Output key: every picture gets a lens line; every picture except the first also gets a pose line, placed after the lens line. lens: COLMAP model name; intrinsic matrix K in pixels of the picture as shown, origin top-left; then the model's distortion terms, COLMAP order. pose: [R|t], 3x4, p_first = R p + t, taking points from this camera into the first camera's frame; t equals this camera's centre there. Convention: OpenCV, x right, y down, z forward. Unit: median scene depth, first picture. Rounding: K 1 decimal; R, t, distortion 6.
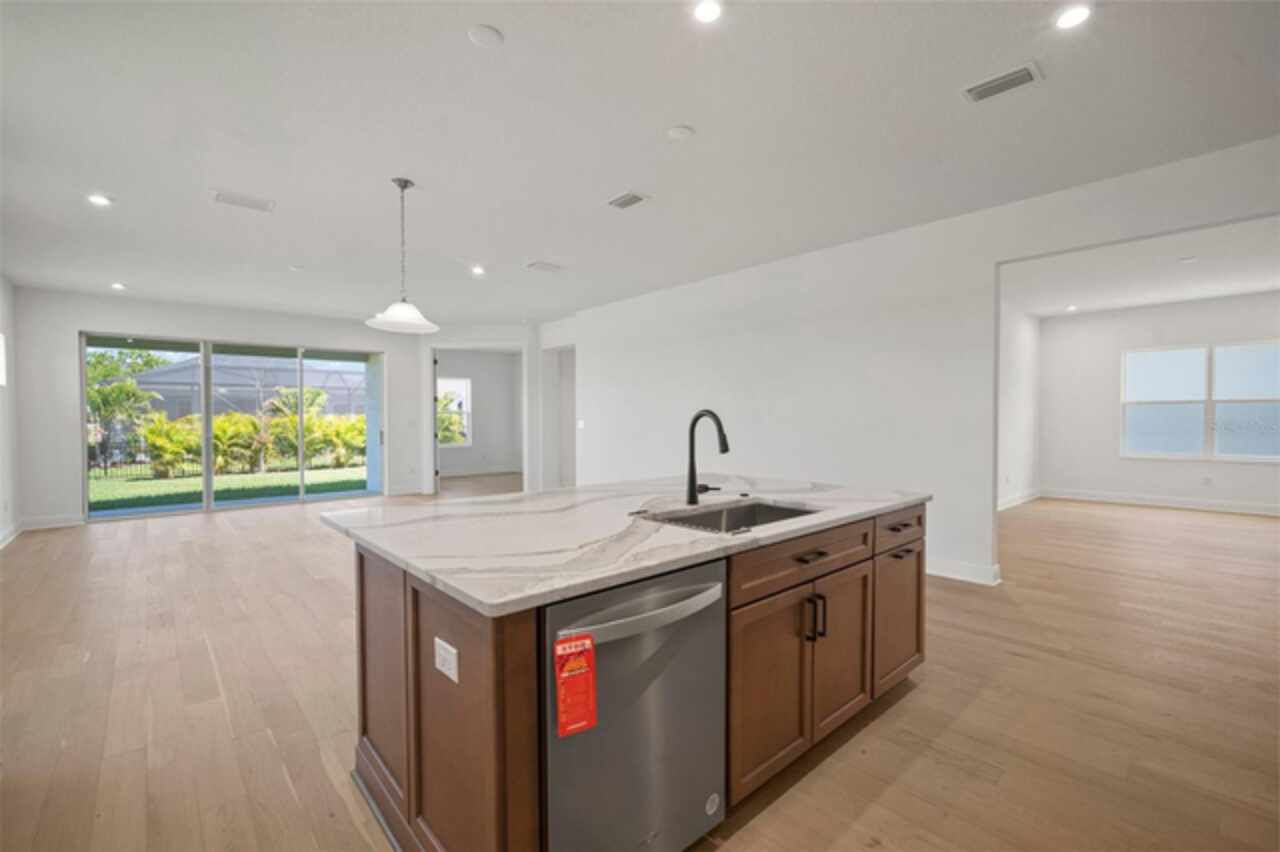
lens RADIAL K [[555.1, 0, 639.9], [0, 555.1, 427.1], [0, 0, 1]] dist [-0.002633, 0.000022]
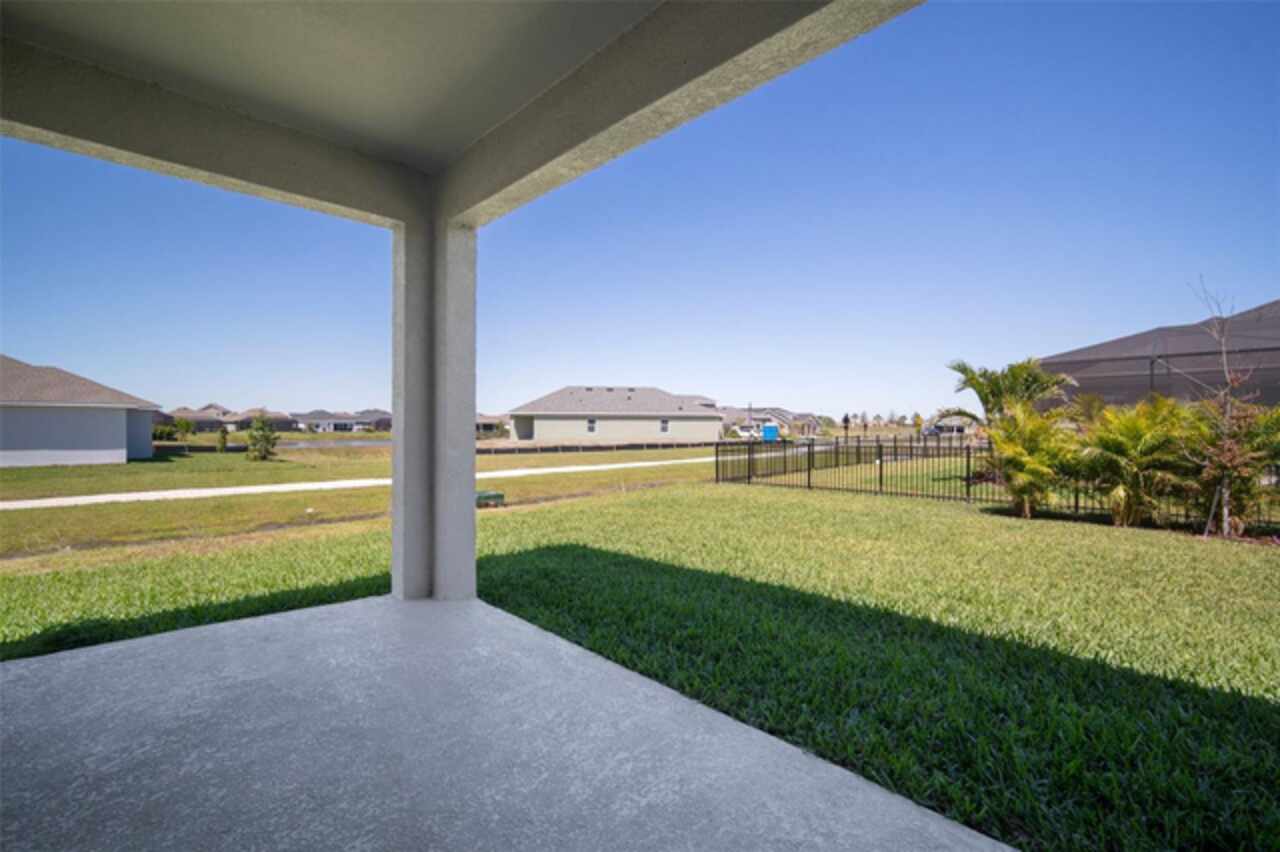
lens RADIAL K [[555.1, 0, 639.3], [0, 555.1, 427.2], [0, 0, 1]] dist [-0.002633, 0.000022]
pose [[0.030610, 0.002864, -0.999527, -0.268267], [-0.014929, 0.999886, 0.002408, 0.004968], [0.999420, 0.014848, 0.030649, 0.534714]]
